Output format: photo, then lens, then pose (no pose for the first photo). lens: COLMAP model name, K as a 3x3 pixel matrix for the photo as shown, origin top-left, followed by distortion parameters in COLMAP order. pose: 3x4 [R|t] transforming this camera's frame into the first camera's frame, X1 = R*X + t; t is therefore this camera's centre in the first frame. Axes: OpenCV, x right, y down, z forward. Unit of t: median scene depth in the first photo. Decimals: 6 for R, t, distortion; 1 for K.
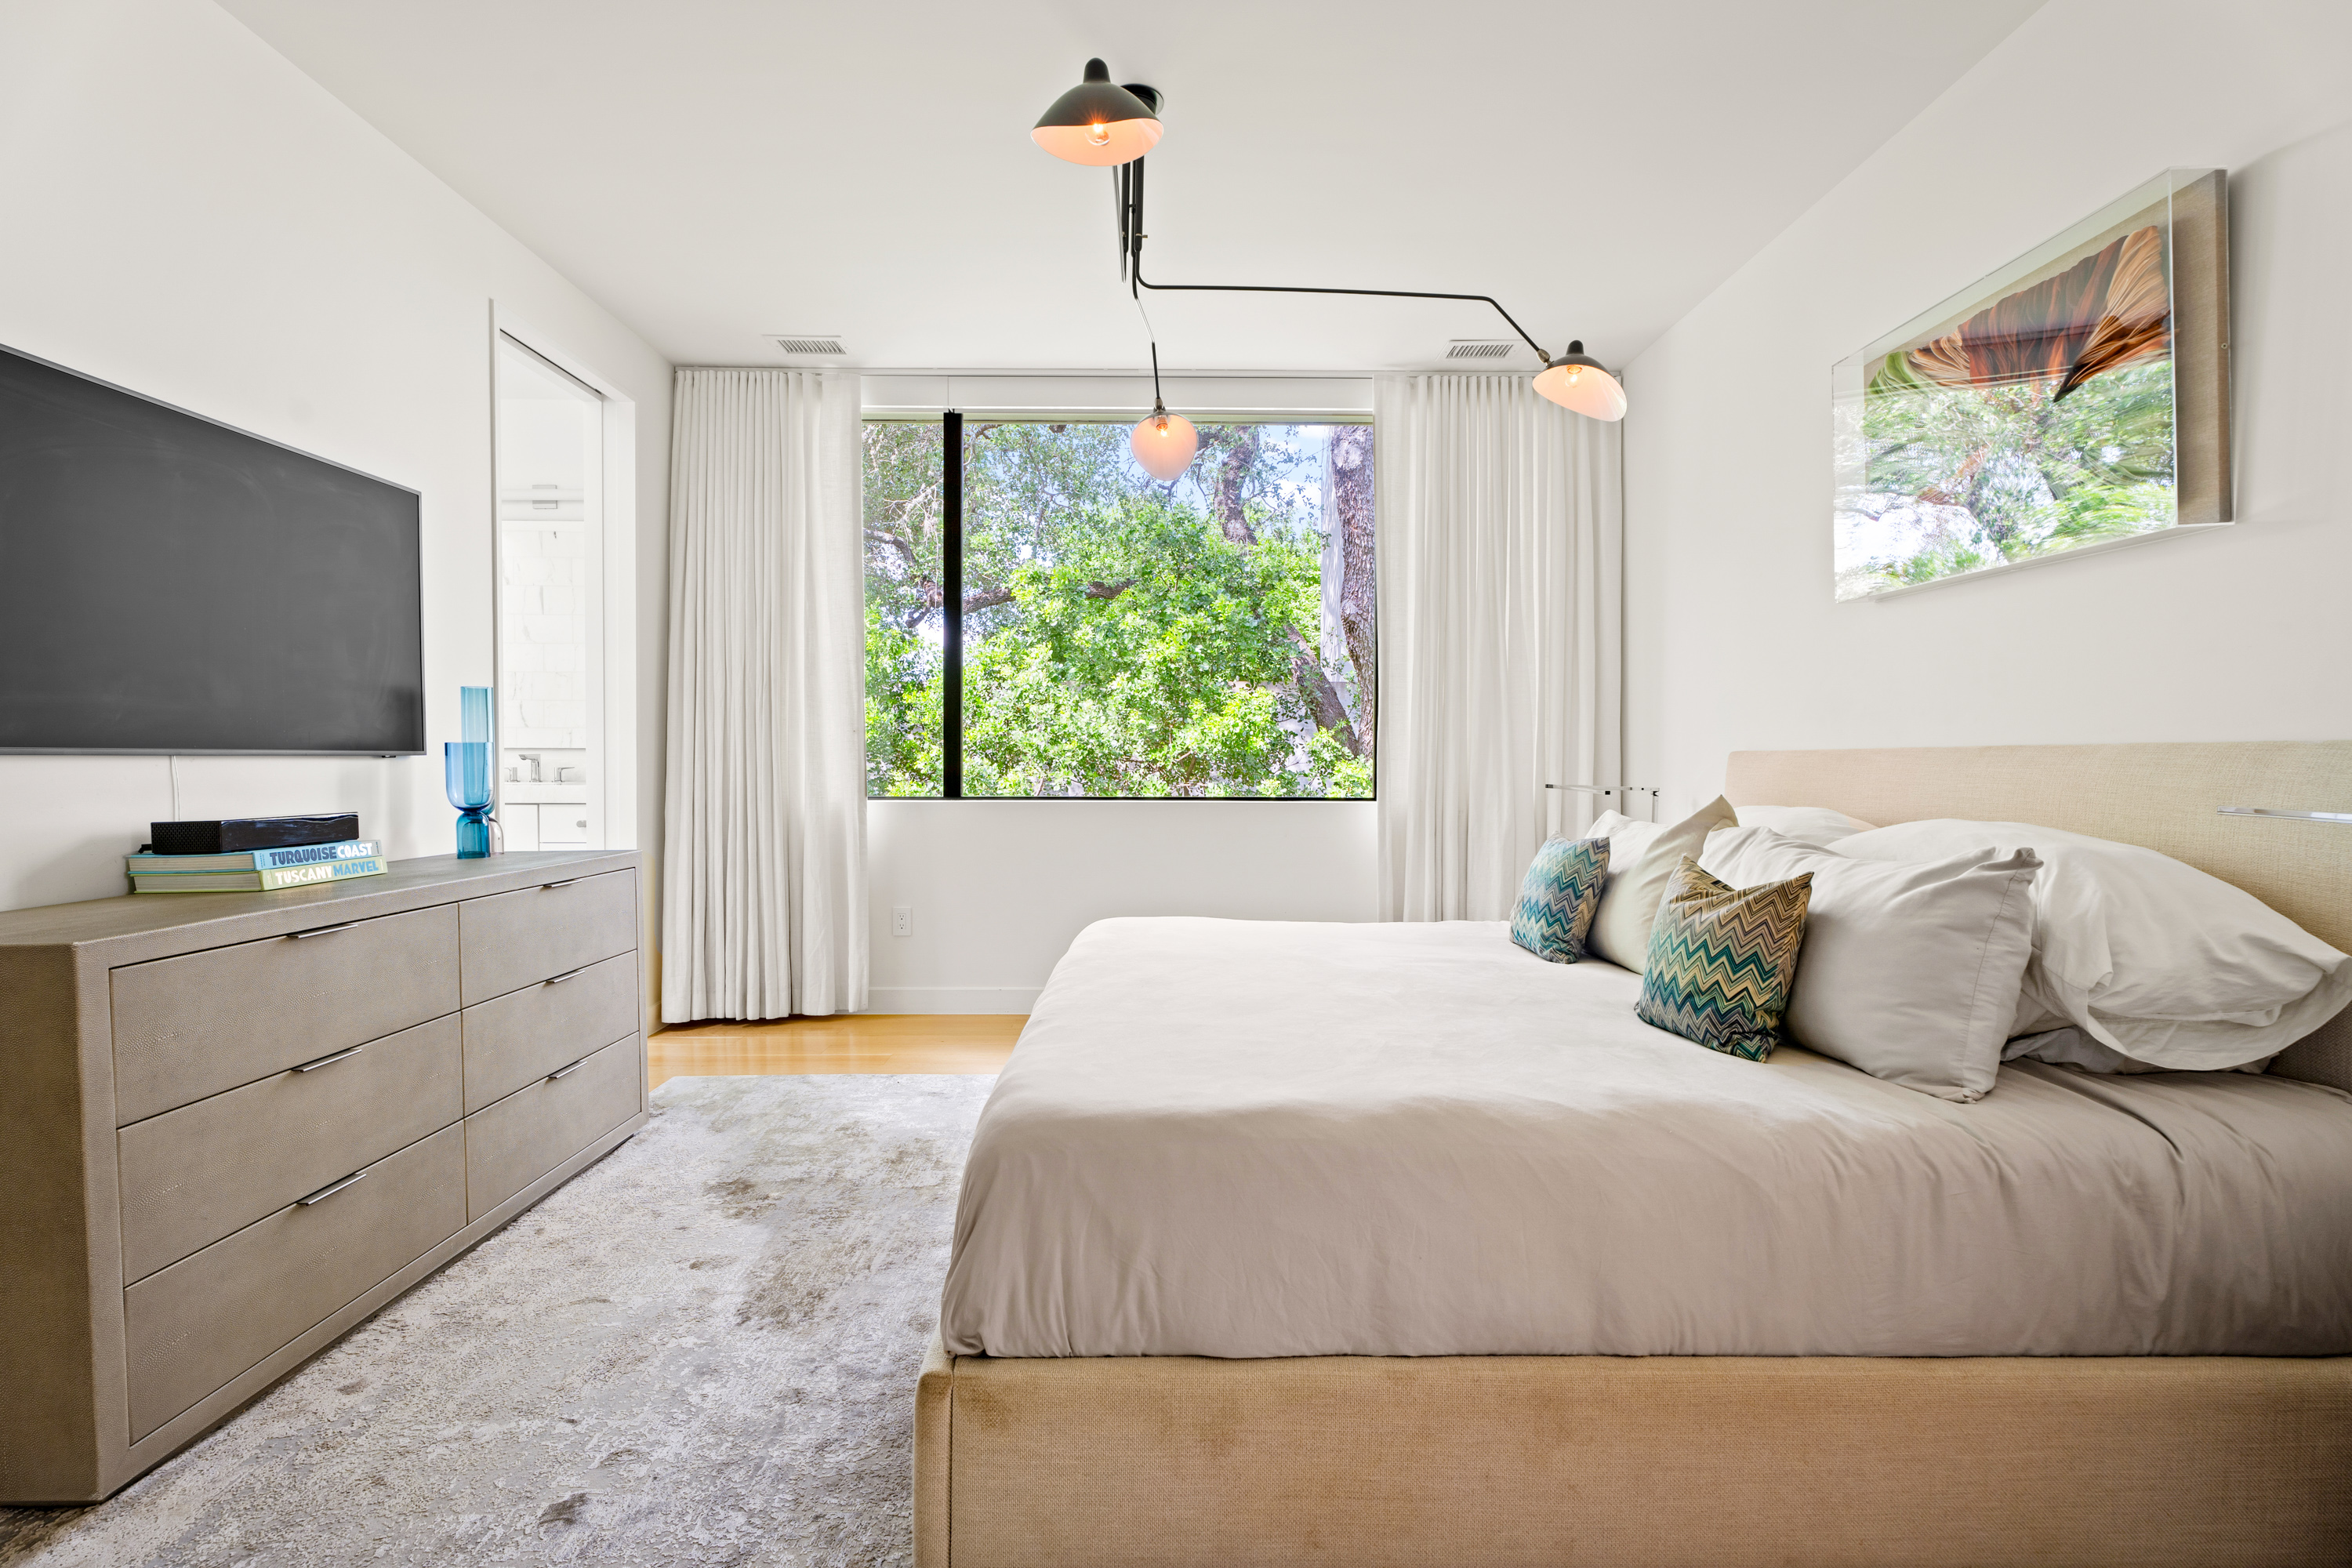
lens RADIAL K [[1039.2, 0, 1175.5], [0, 1039.2, 768.9], [0, 0, 1]] dist [-0.001362, 0.000286]
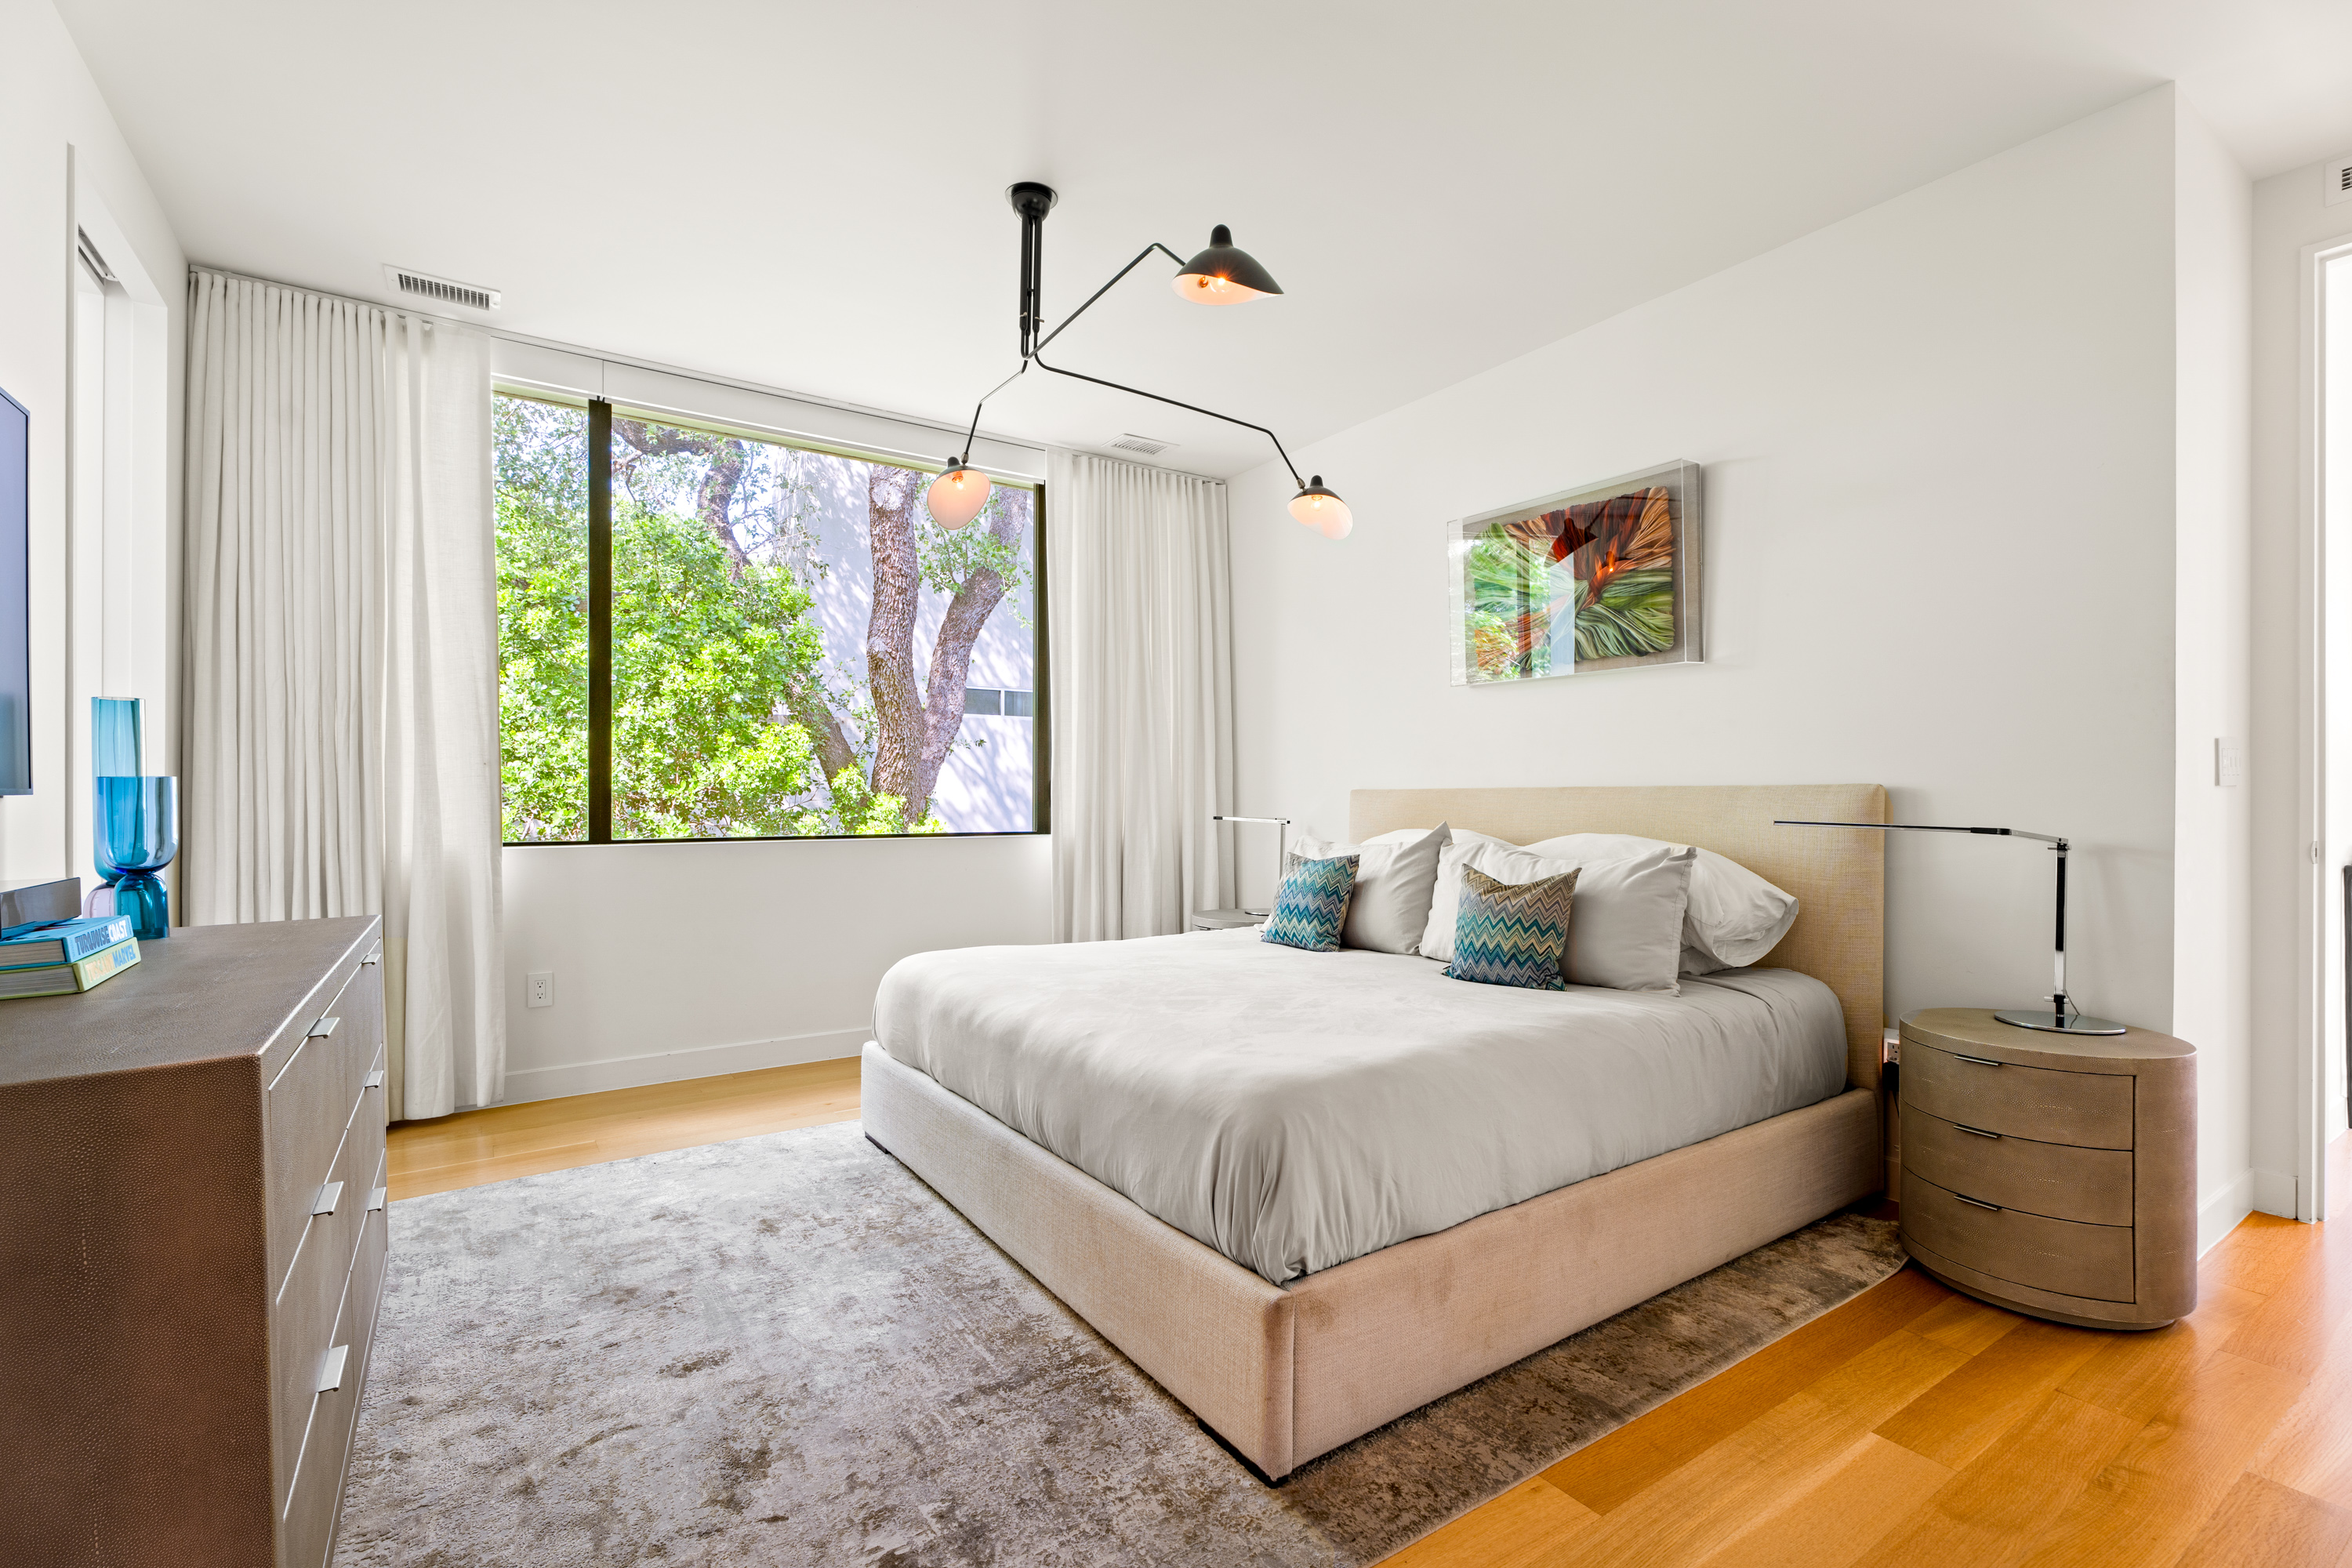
lens RADIAL K [[1041.7, 0, 1176.0], [0, 1041.7, 784.0], [0, 0, 1]] dist [-0.000663, -0.000095]
pose [[0.832912, 0.004107, 0.553390, -0.403436], [0.007199, 0.999807, -0.018256, -0.001718], [-0.553358, 0.019190, 0.832722, 0.011800]]
